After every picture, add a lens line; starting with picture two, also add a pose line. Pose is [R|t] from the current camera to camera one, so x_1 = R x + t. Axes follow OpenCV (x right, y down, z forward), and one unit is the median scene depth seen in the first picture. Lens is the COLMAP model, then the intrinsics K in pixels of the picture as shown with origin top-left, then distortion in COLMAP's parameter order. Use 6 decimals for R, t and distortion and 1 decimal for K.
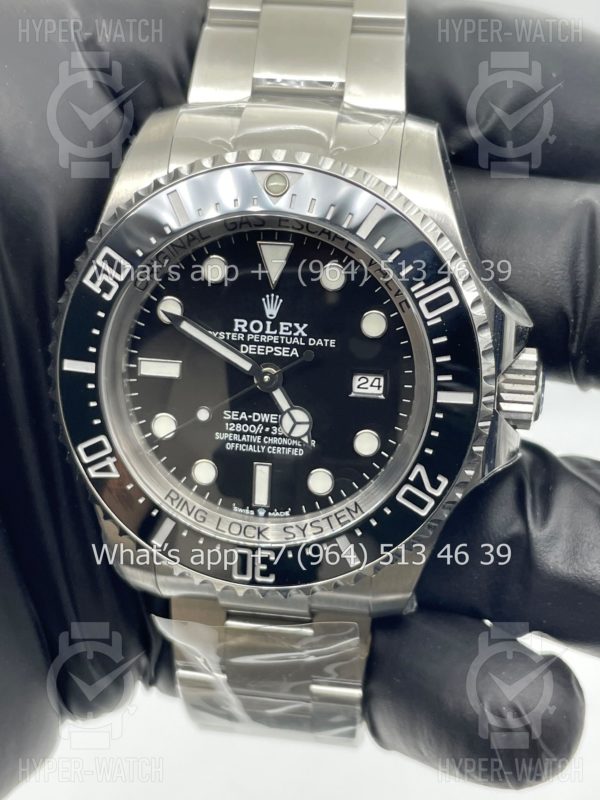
lens RADIAL K [[1136.1, 0, 310.1], [0, 1136.1, 397.5], [0, 0, 1]] dist [0.252797, -0.013400]
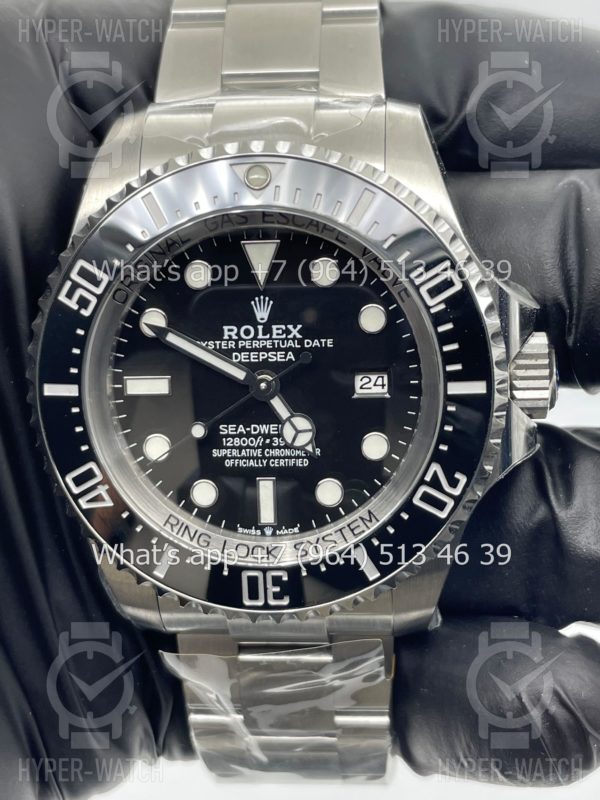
lens RADIAL K [[1136.1, 0, 310.1], [0, 1136.1, 397.5], [0, 0, 1]] dist [0.252797, -0.013400]
pose [[0.996160, -0.083778, 0.025418, -0.024040], [0.084797, 0.995511, -0.042040, 0.034928], [-0.021782, 0.044034, 0.998793, 0.065371]]
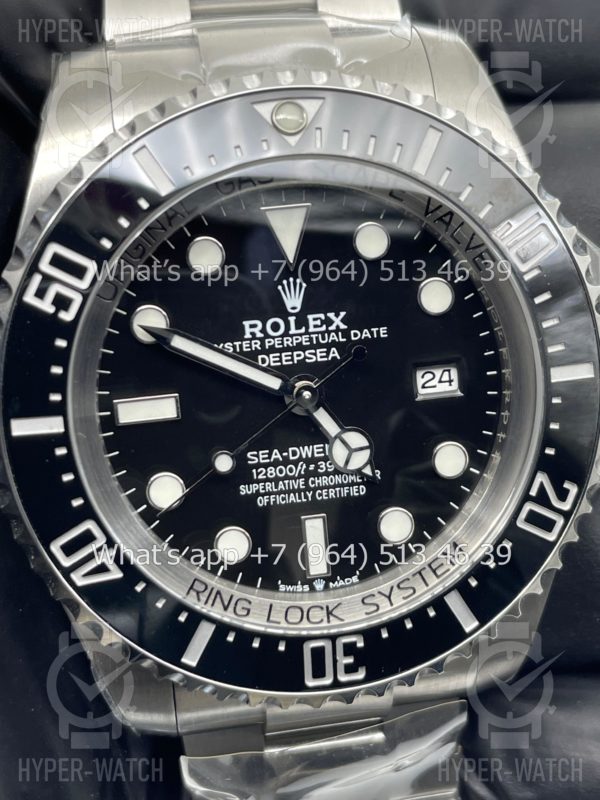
lens RADIAL K [[1162.0, 0, 304.1], [0, 1162.0, 396.6], [0, 0, 1]] dist [0.183899, -0.007540]
pose [[0.953389, -0.172699, 0.247436, -0.217586], [0.185587, 0.982183, -0.029564, 0.005240], [-0.237922, 0.074107, 0.968453, 0.294937]]
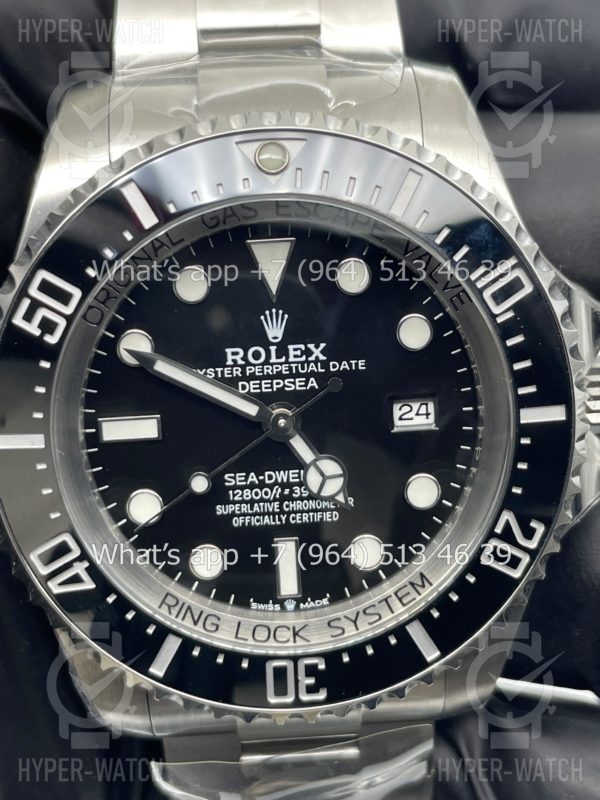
lens RADIAL K [[1162.0, 0, 304.1], [0, 1162.0, 396.6], [0, 0, 1]] dist [0.183899, -0.007540]
pose [[0.979340, -0.128175, 0.156413, -0.138428], [0.134464, 0.990456, -0.030263, -0.008819], [-0.151042, 0.050669, 0.987228, 0.252414]]
